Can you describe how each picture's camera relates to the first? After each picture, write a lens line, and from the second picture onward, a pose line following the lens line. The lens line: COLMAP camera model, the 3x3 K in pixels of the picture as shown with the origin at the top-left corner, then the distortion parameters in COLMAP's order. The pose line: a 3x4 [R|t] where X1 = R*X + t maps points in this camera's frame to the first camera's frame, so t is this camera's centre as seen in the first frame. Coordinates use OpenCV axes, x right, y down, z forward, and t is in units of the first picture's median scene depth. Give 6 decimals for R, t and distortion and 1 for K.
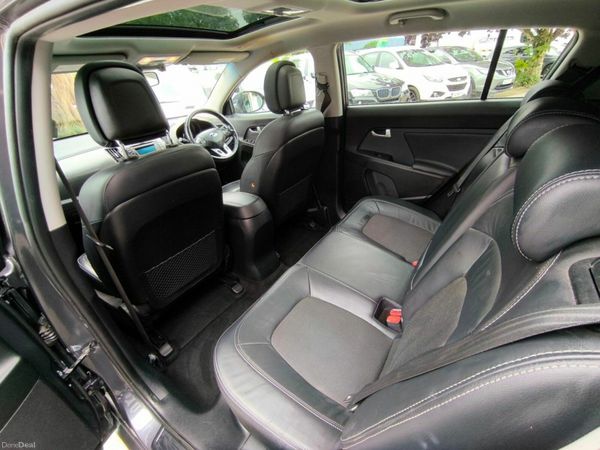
lens RADIAL K [[272.1, 0, 300.5], [0, 272.1, 229.9], [0, 0, 1]] dist [-0.014979, 0.005510]
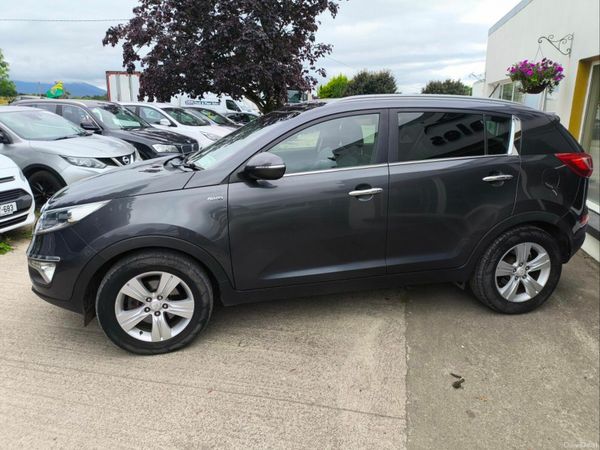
lens RADIAL K [[435.5, 0, 299.4], [0, 435.5, 225.7], [0, 0, 1]] dist [-0.009583, -0.004334]
pose [[0.679455, -0.096374, 0.727360, -0.442802], [0.319951, 0.931034, -0.175517, 0.094007], [-0.660282, 0.351976, 0.663431, -0.109322]]
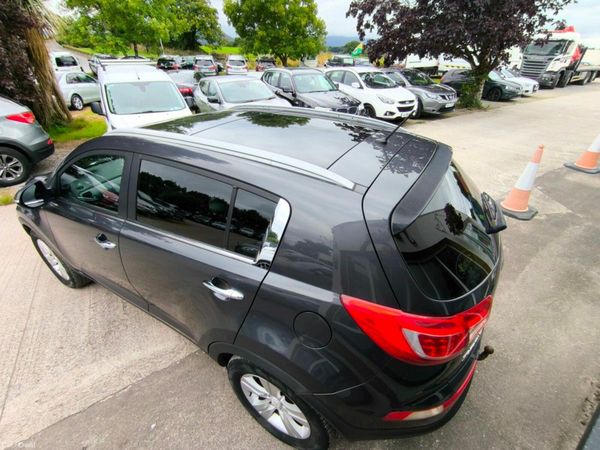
lens RADIAL K [[272.1, 0, 301.7], [0, 272.1, 230.2], [0, 0, 1]] dist [-0.014979, 0.005510]
pose [[0.994289, 0.027987, 0.102982, 0.016530], [-0.029692, 0.999446, 0.015058, 0.000345], [-0.102503, -0.018030, 0.994569, -0.147666]]
